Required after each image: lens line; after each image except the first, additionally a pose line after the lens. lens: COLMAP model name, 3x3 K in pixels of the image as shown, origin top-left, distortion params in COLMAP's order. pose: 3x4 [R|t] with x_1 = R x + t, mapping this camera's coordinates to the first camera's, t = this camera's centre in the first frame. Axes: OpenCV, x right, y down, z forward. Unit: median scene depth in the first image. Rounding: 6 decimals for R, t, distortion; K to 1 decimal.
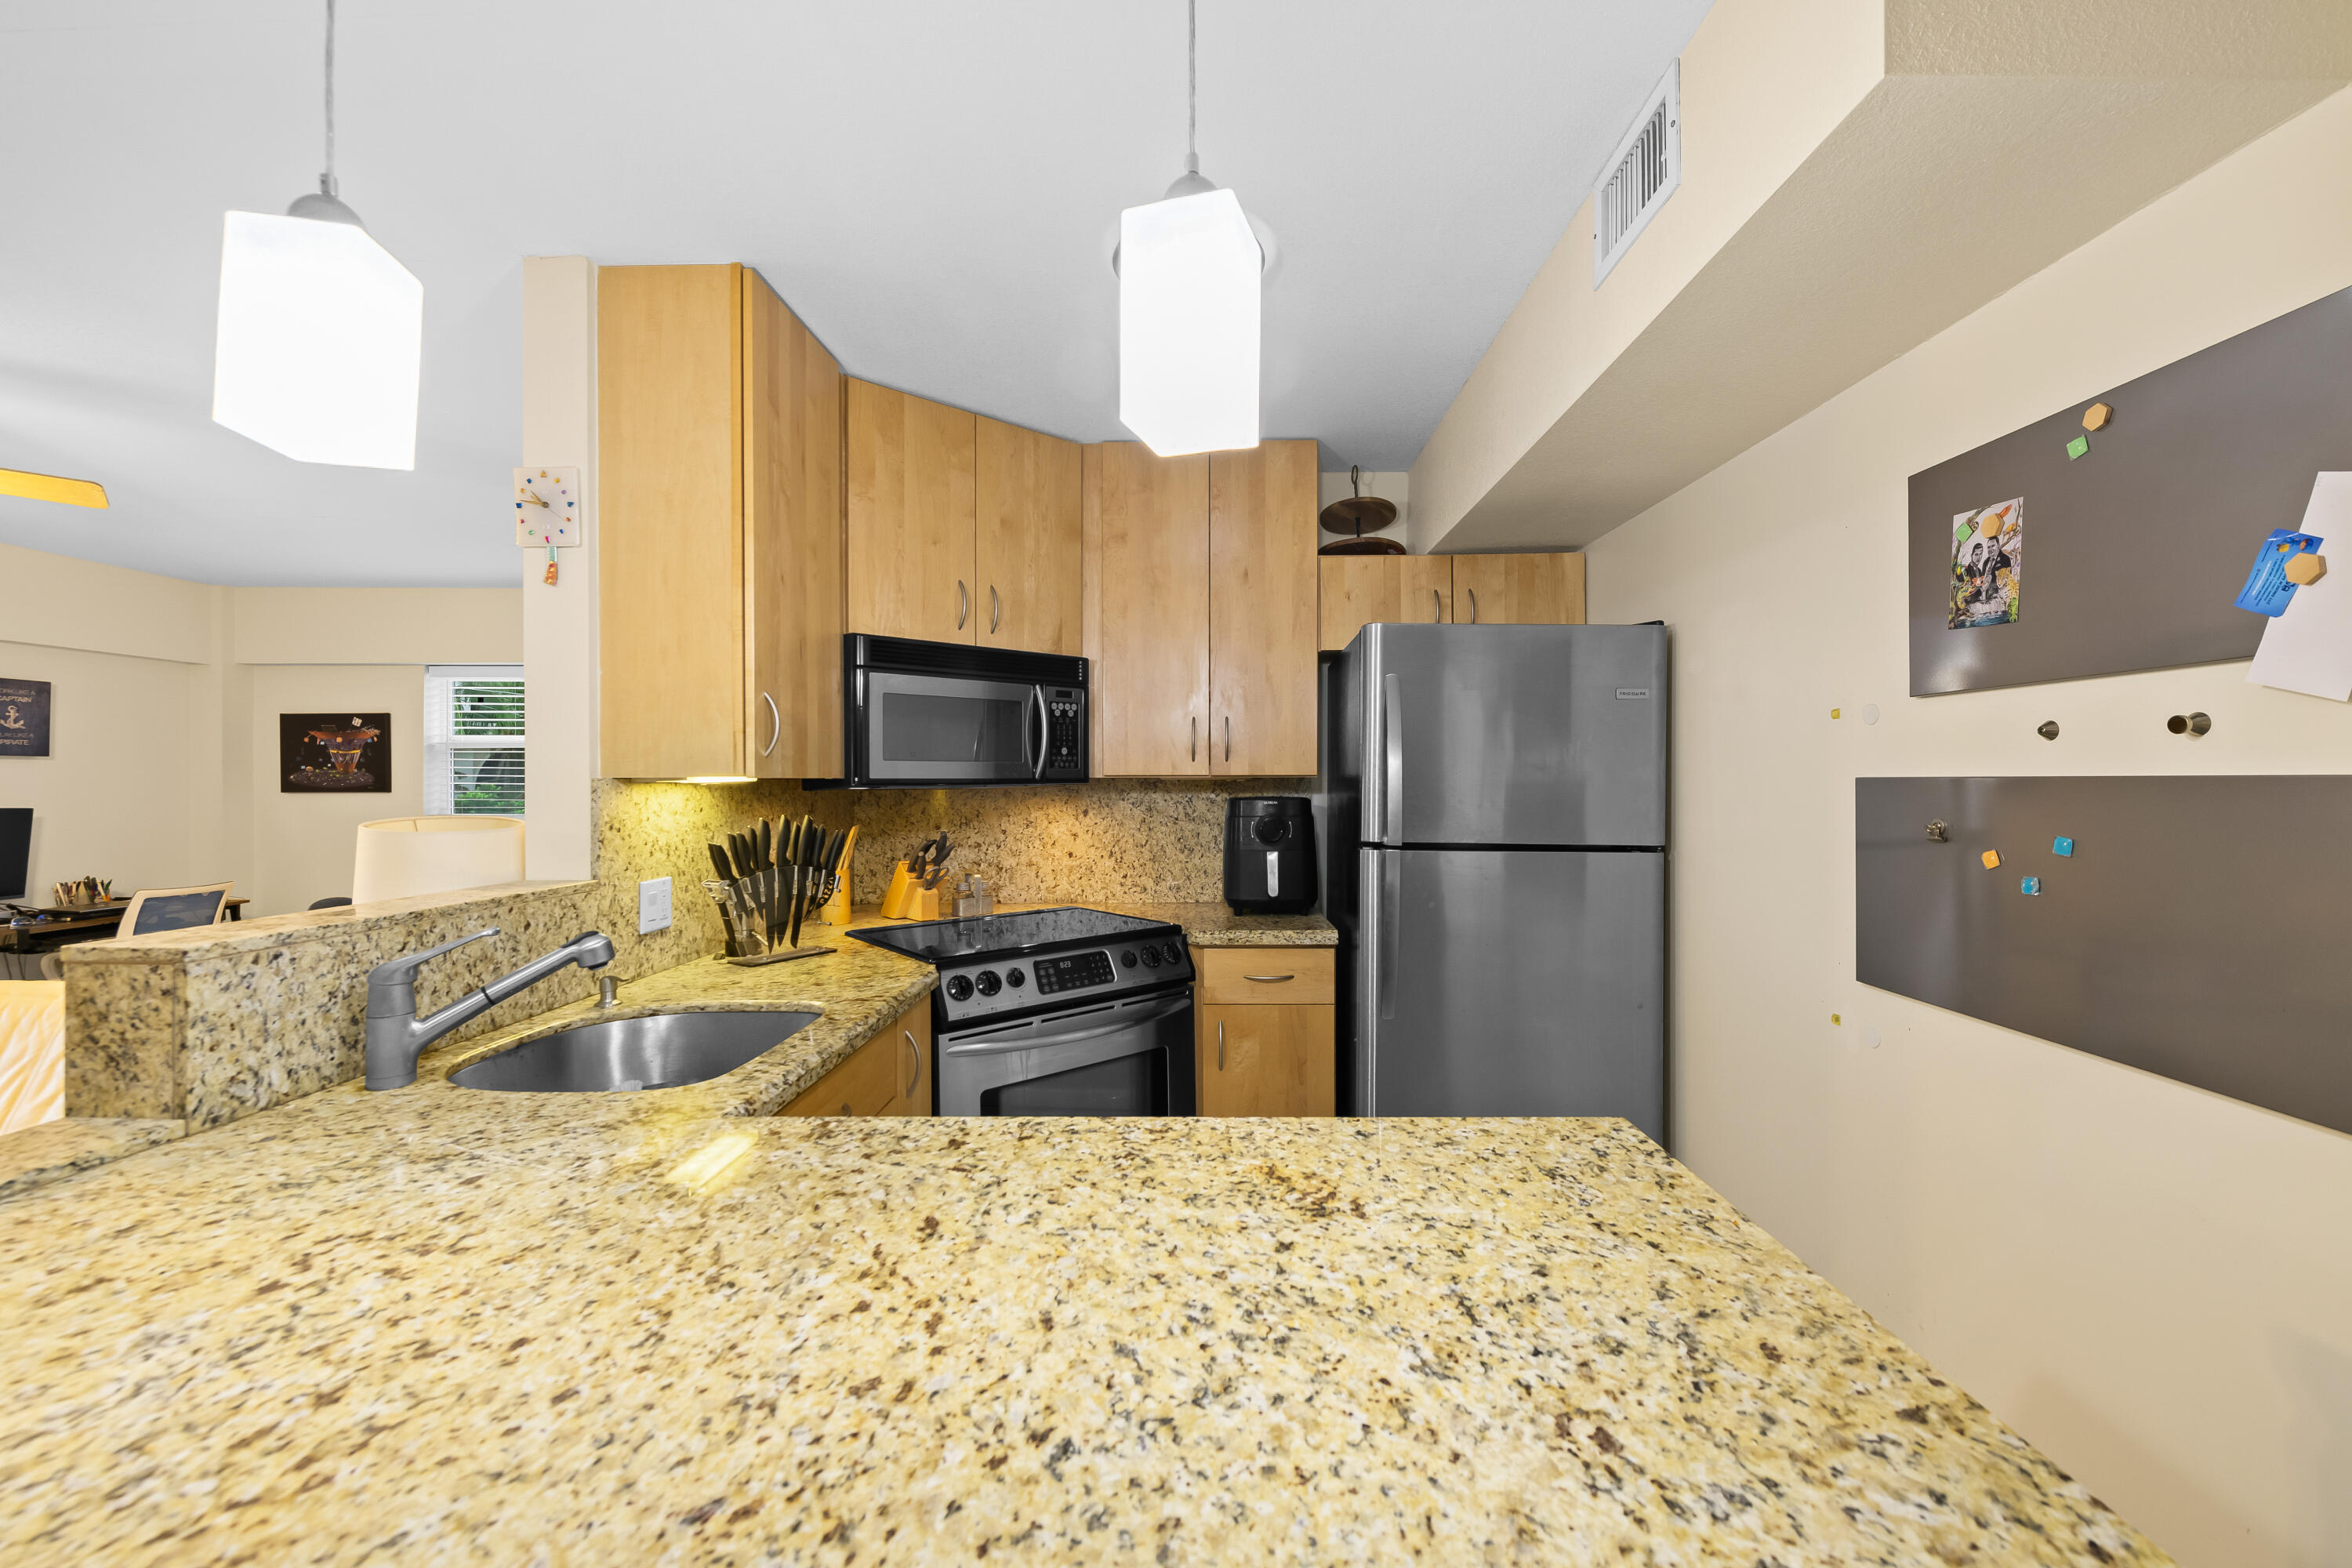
lens RADIAL K [[936.0, 0, 1187.7], [0, 936.0, 778.2], [0, 0, 1]] dist [0.003594, -0.004509]
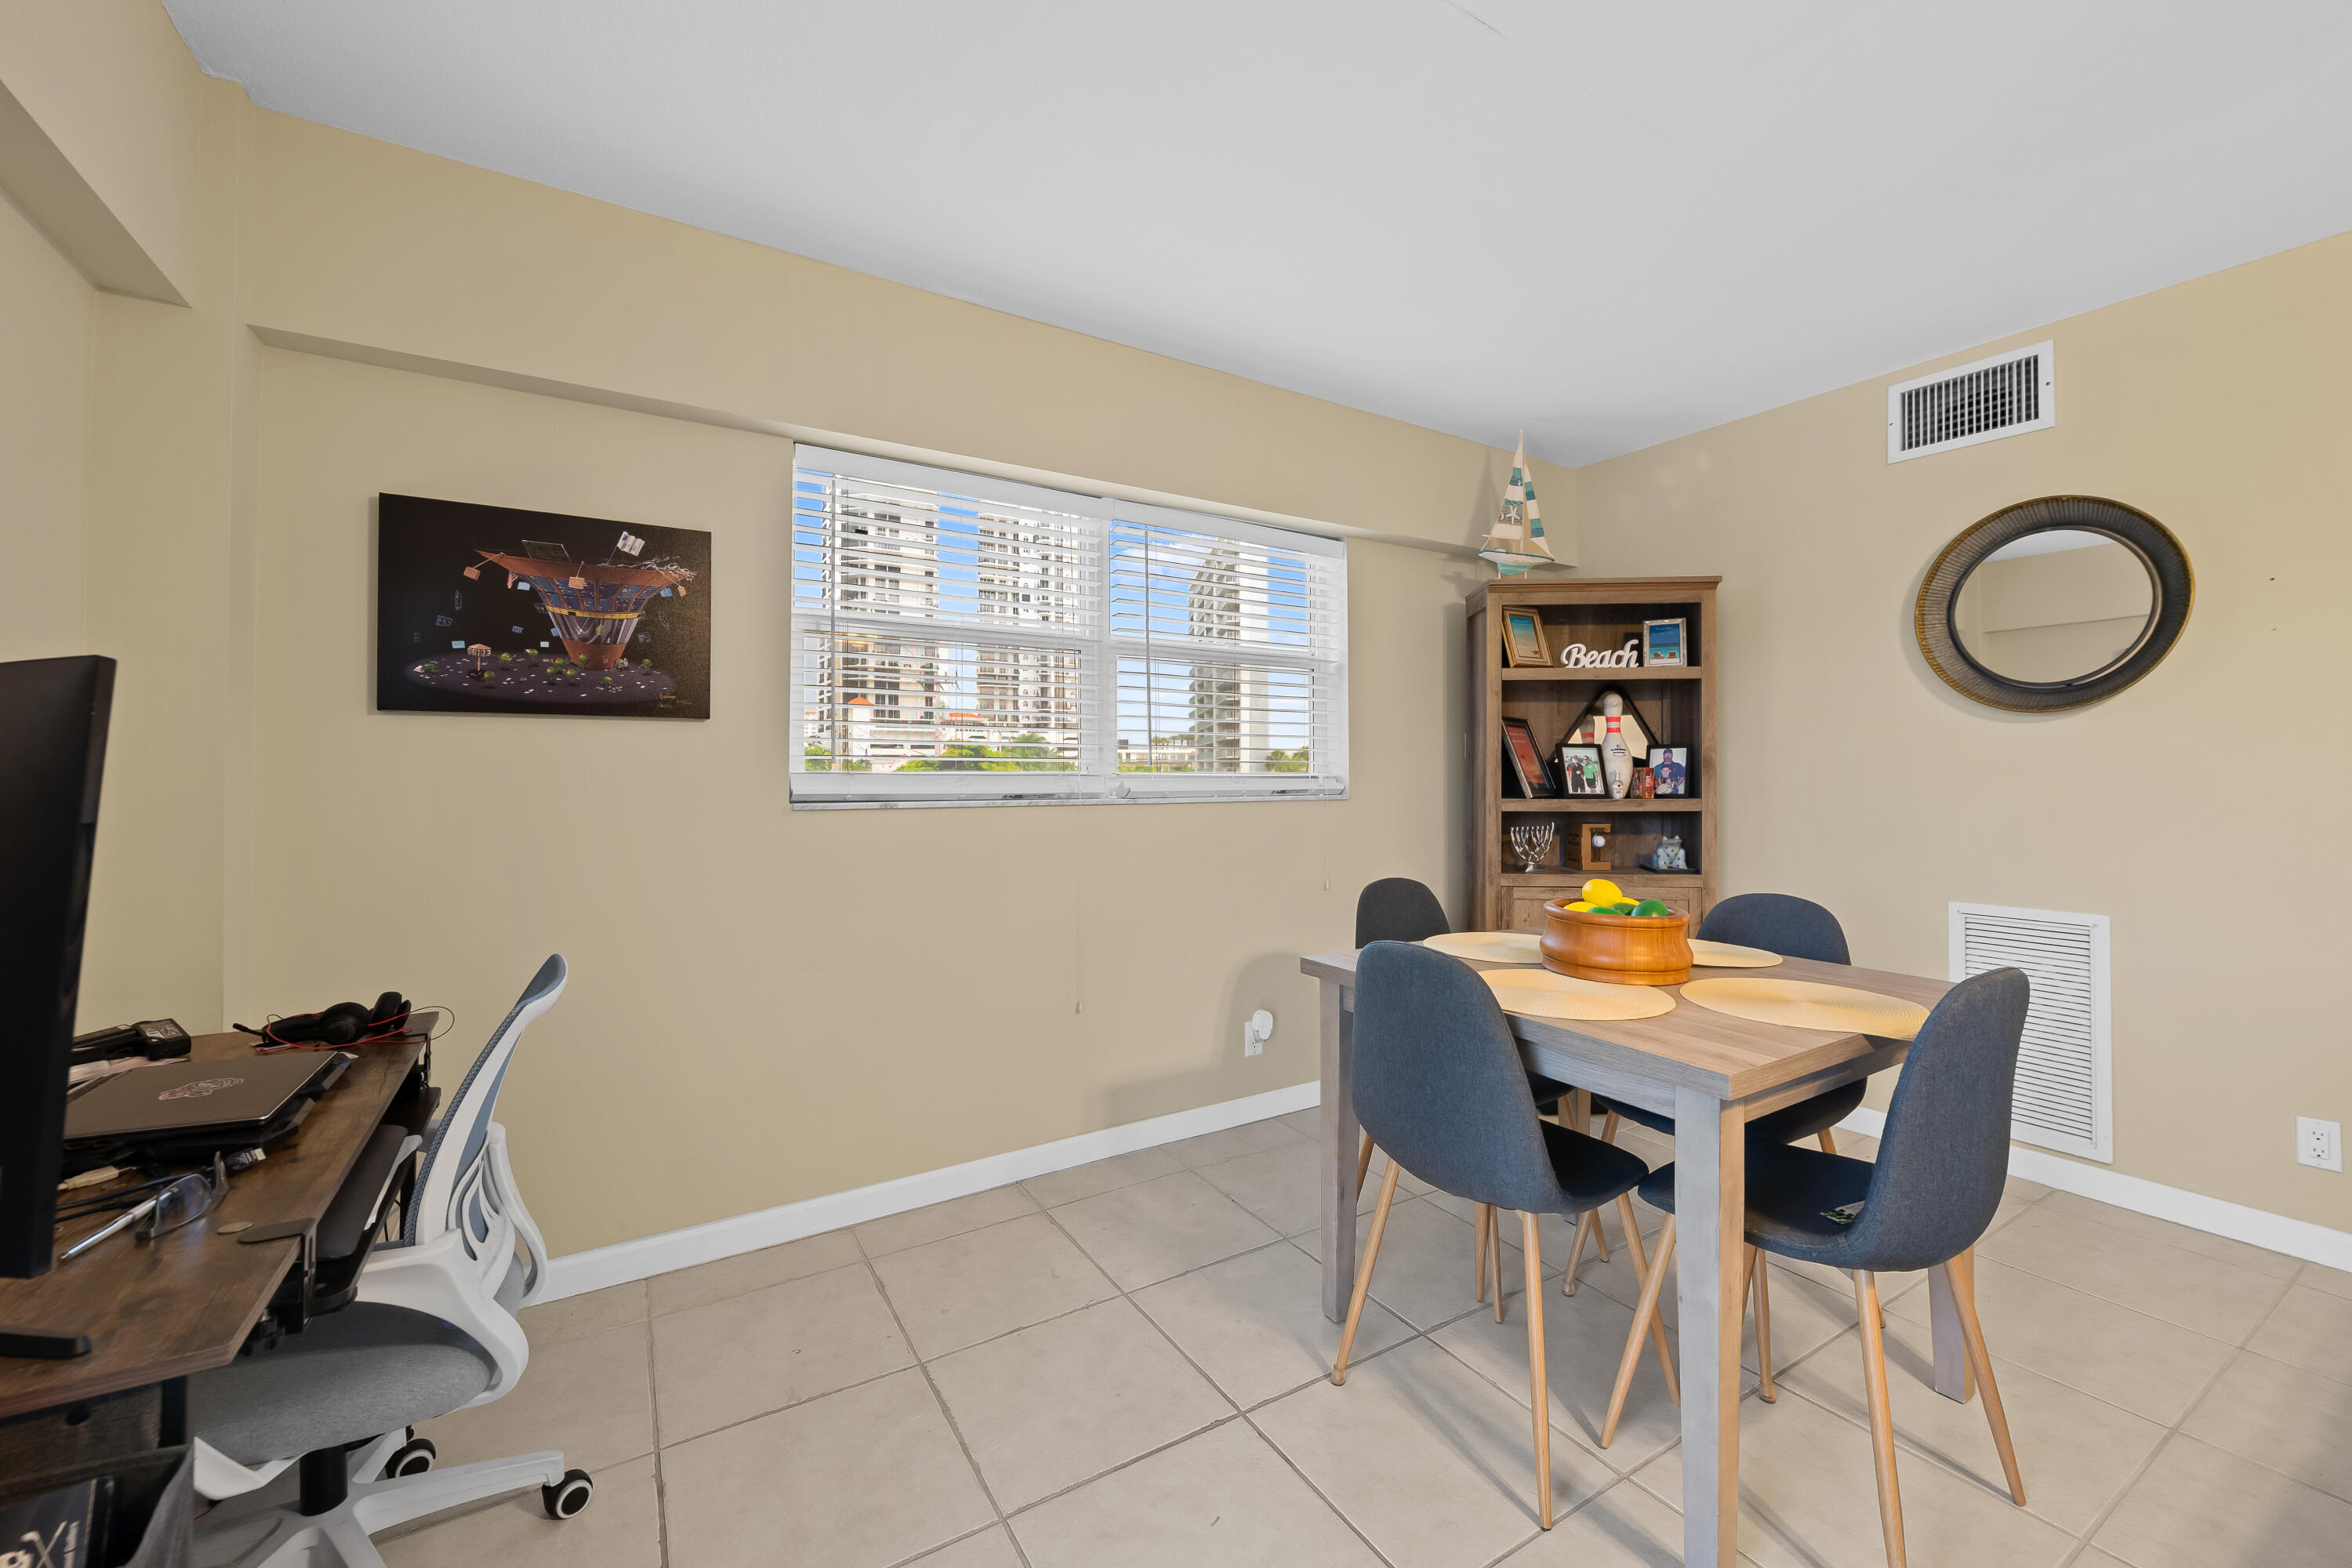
lens RADIAL K [[936.0, 0, 1185.5], [0, 936.0, 765.1], [0, 0, 1]] dist [0.003594, -0.004509]
pose [[0.830275, 0.006327, 0.557318, -2.089718], [0.002275, 0.999889, -0.014741, 0.097474], [-0.557349, 0.013507, 0.830168, 1.210259]]
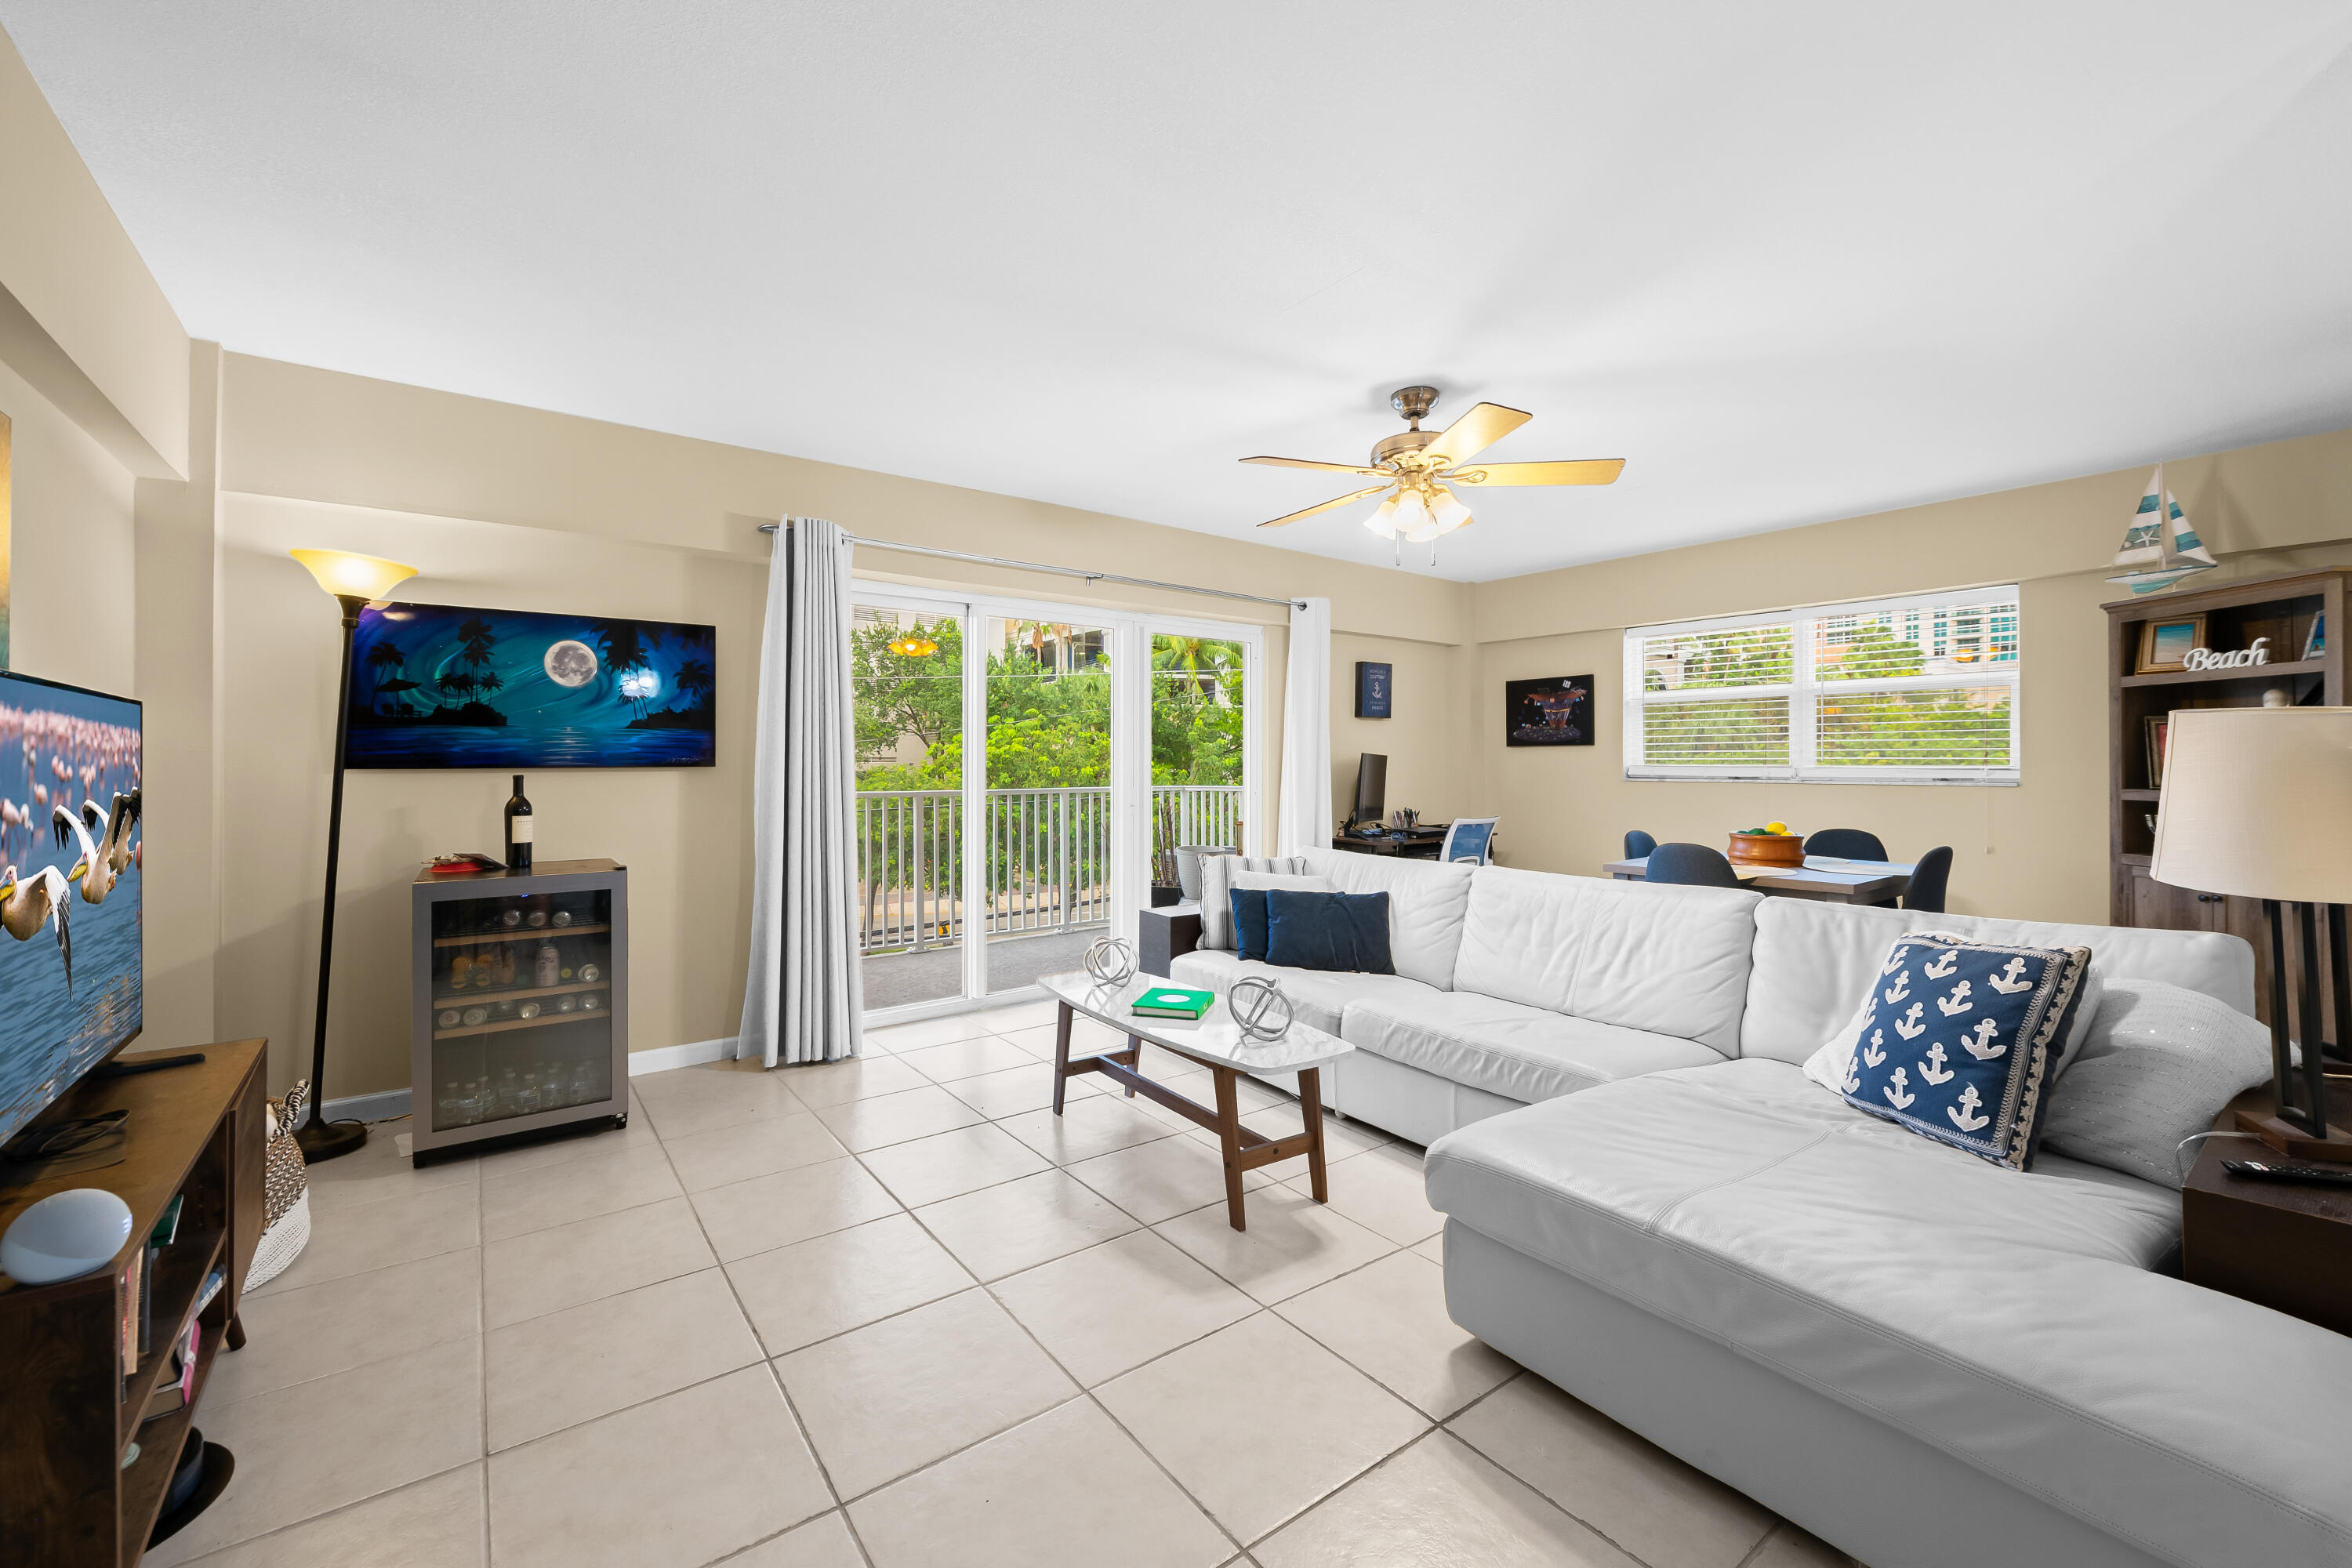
lens RADIAL K [[936.0, 0, 1173.9], [0, 936.0, 759.3], [0, 0, 1]] dist [0.003594, -0.004509]
pose [[0.619231, -0.002630, -0.785204, -0.643240], [0.003163, 0.999995, -0.000855, 0.073013], [0.785202, -0.001954, 0.619236, -0.217268]]
